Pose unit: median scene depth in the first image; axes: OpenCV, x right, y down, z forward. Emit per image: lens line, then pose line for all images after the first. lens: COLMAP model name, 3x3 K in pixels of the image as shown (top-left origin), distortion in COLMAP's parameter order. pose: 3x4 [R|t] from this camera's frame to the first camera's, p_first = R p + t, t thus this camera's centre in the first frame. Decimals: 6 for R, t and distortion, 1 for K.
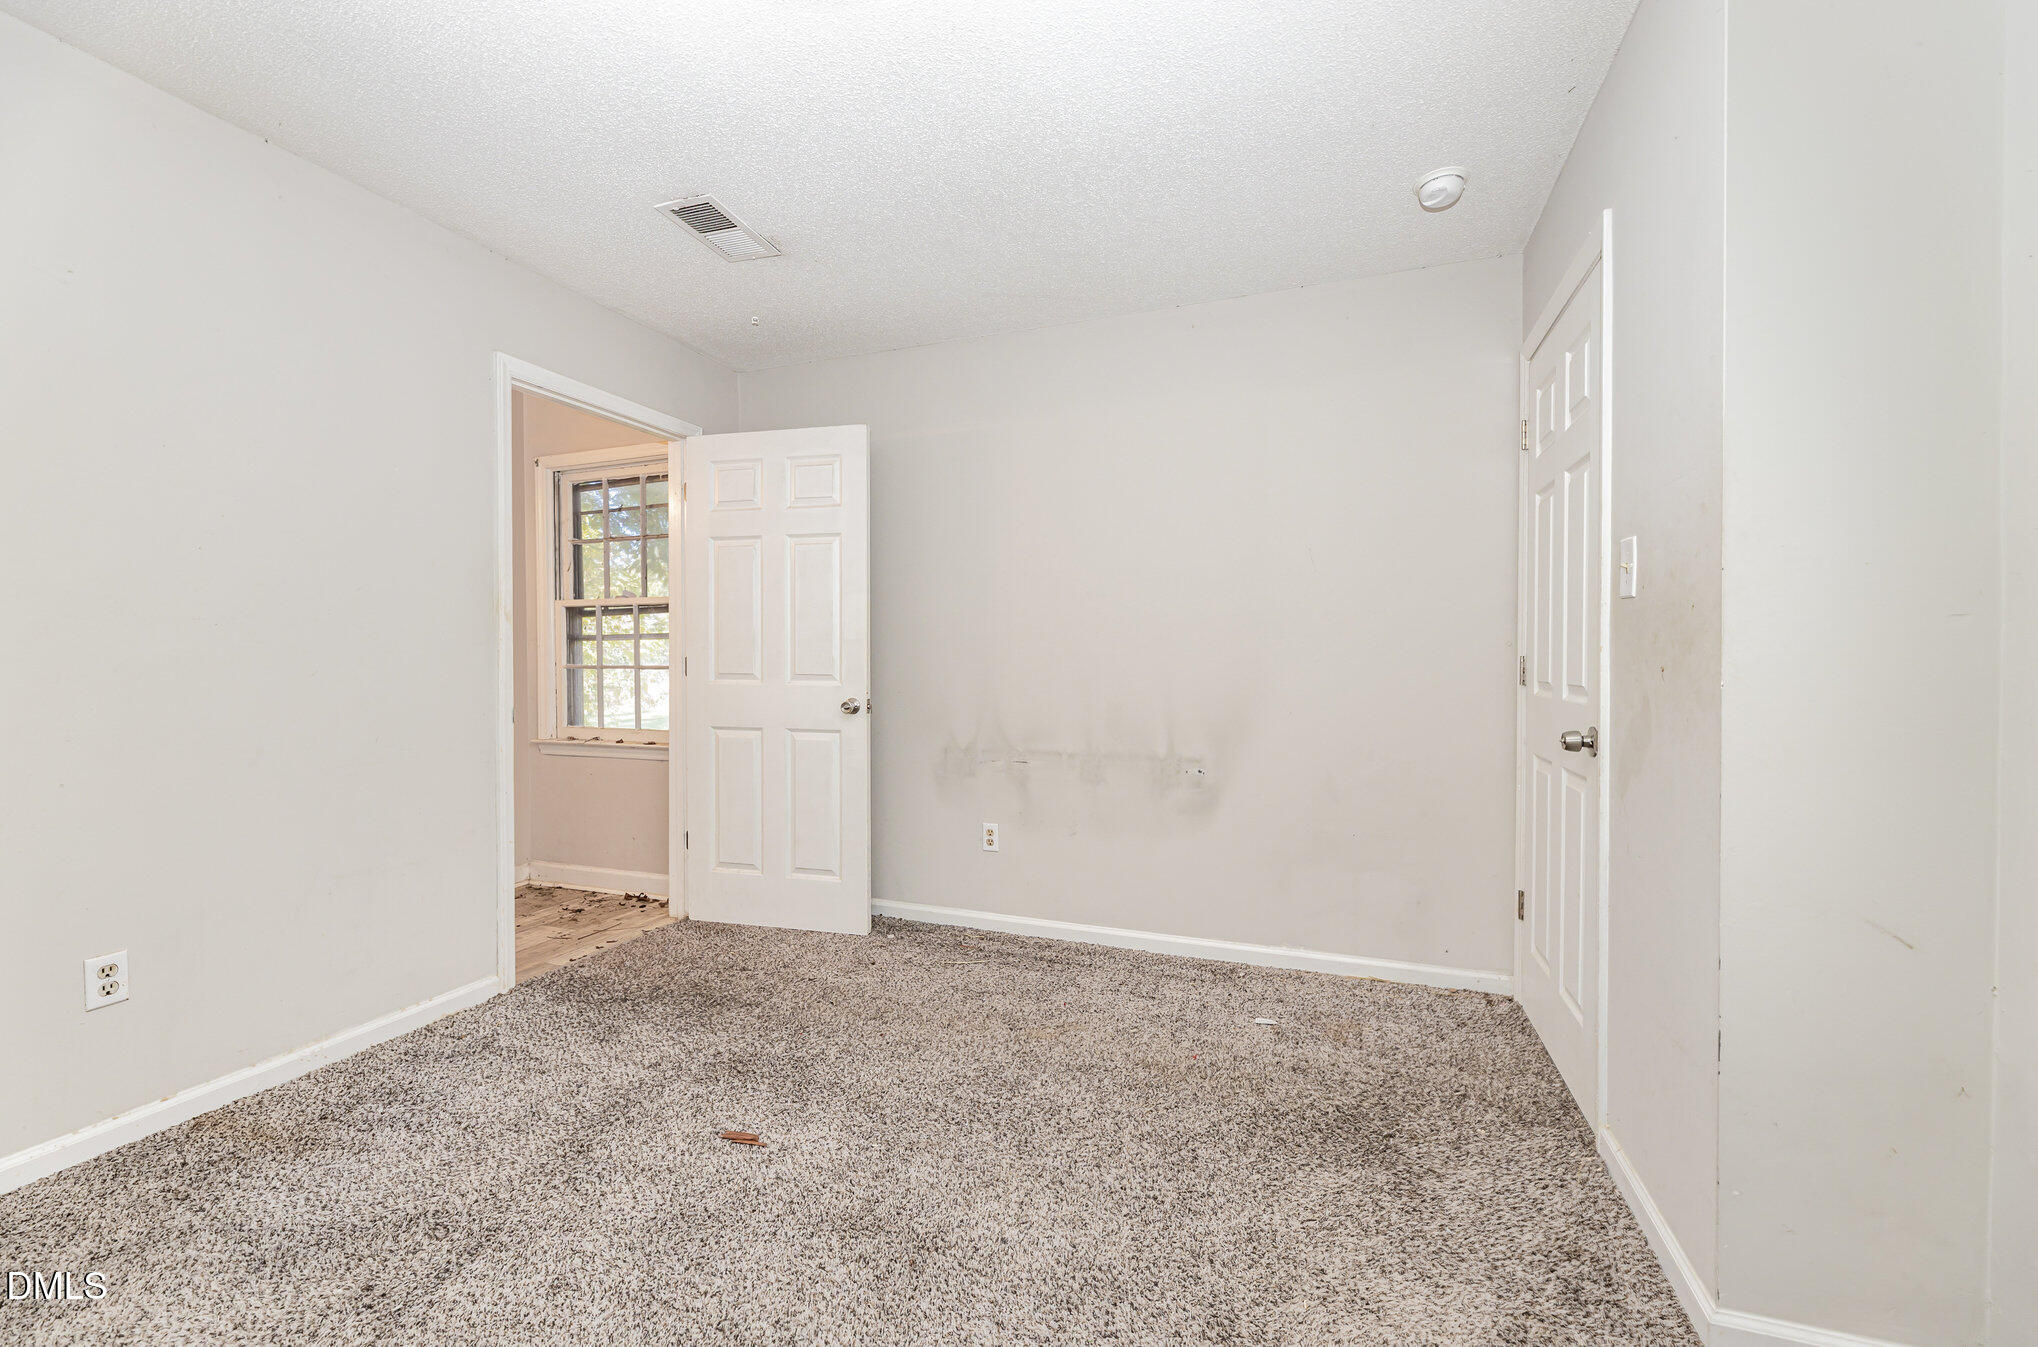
lens RADIAL K [[840.8, 0, 1011.8], [0, 840.8, 676.1], [0, 0, 1]] dist [-0.000992, -0.000127]
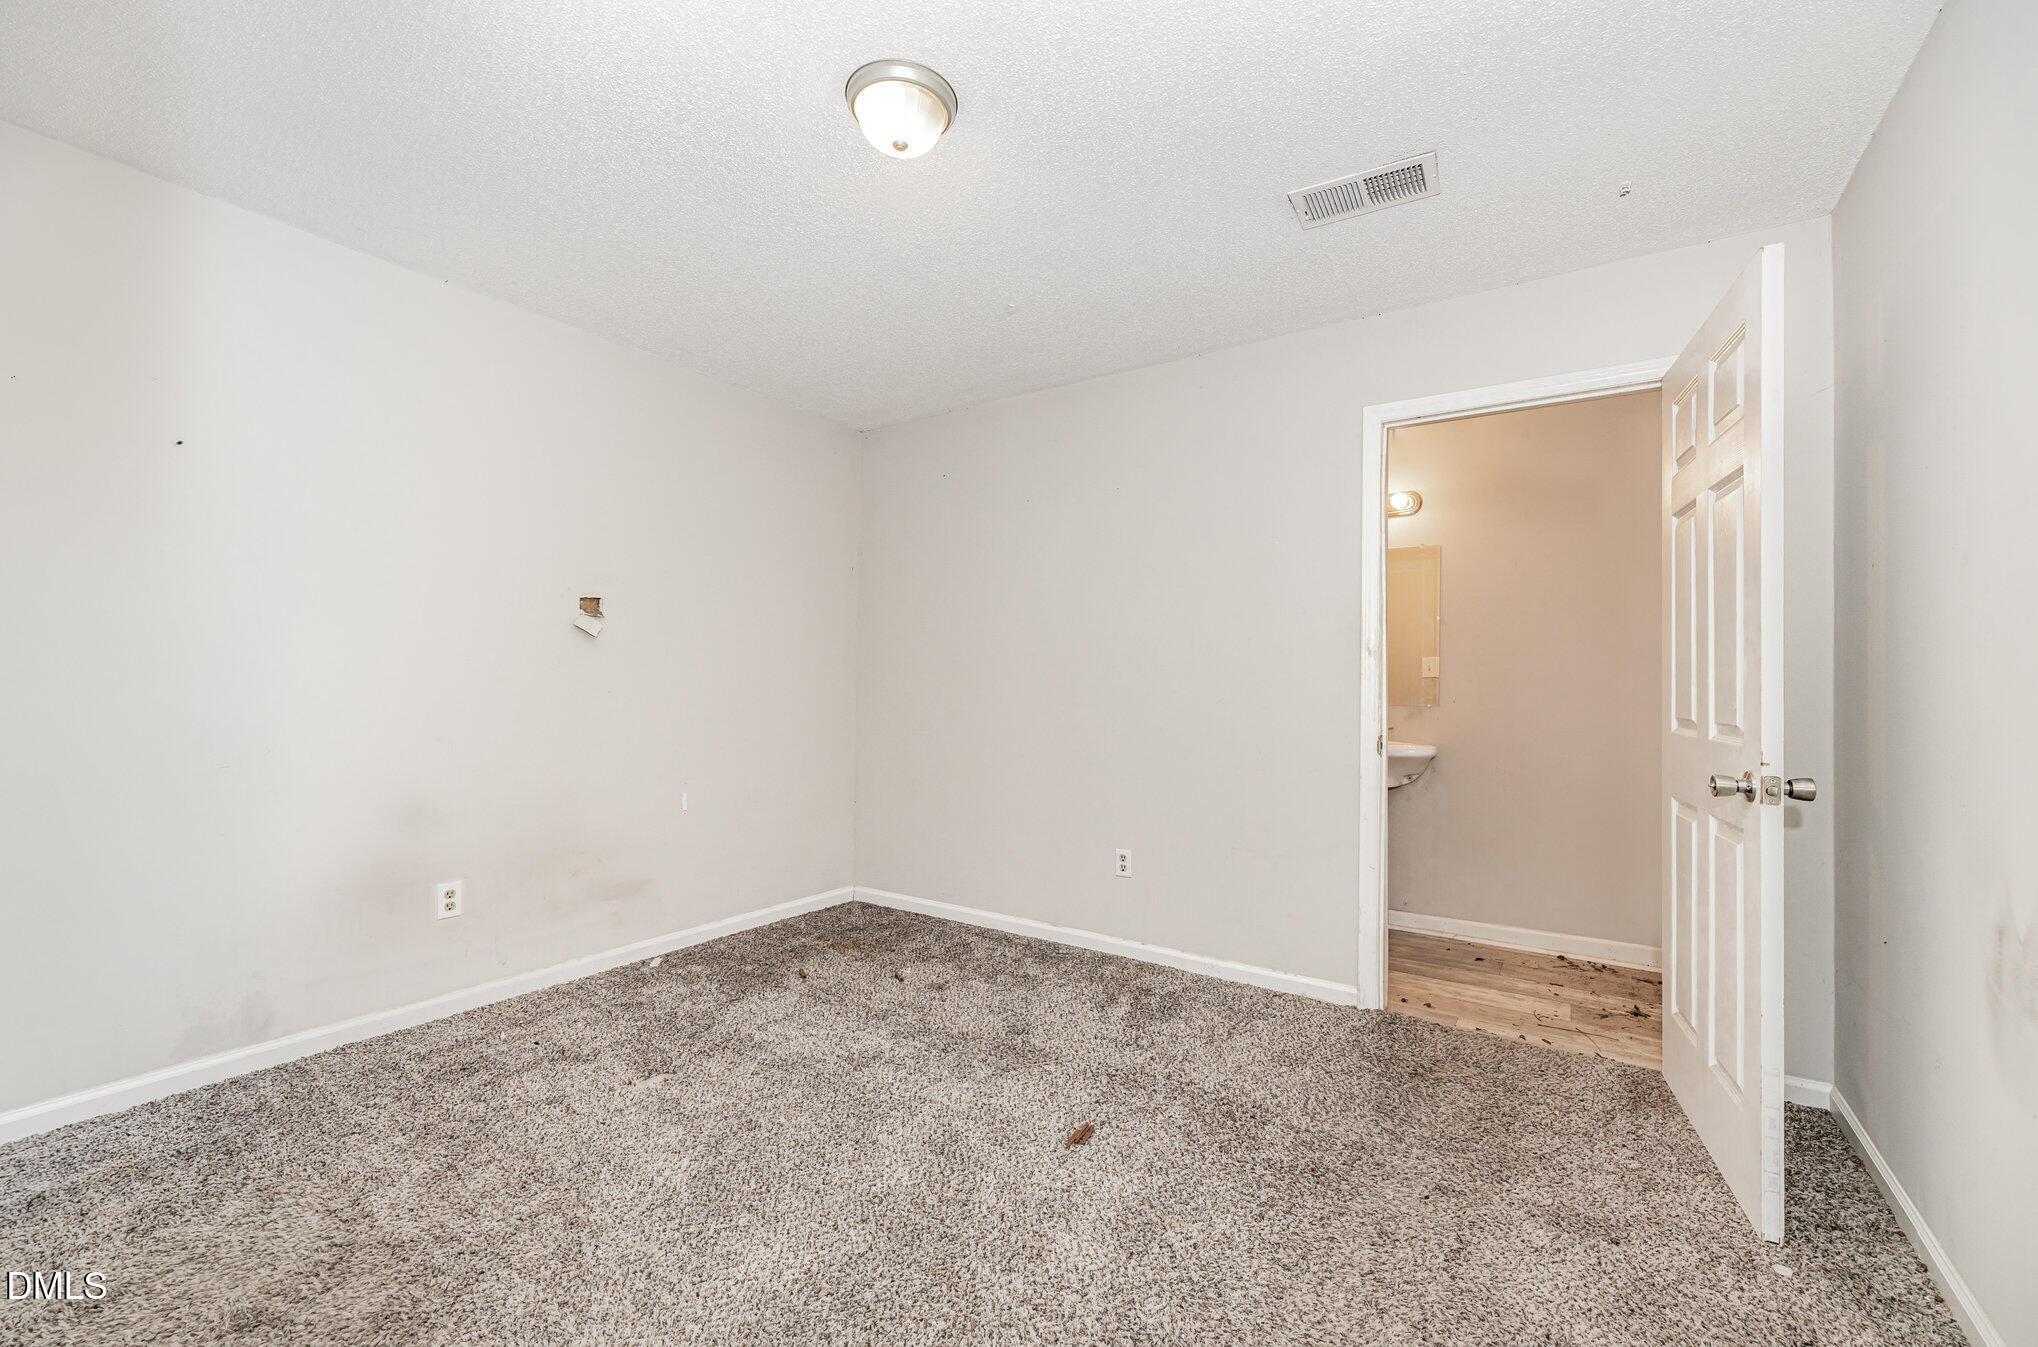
lens RADIAL K [[840.8, 0, 1011.8], [0, 840.8, 676.1], [0, 0, 1]] dist [-0.000992, -0.000127]
pose [[-0.232310, -0.005756, -0.972625, 0.574052], [-0.032580, 0.999467, 0.001867, -0.033498], [0.972096, 0.032122, -0.232374, 0.860844]]
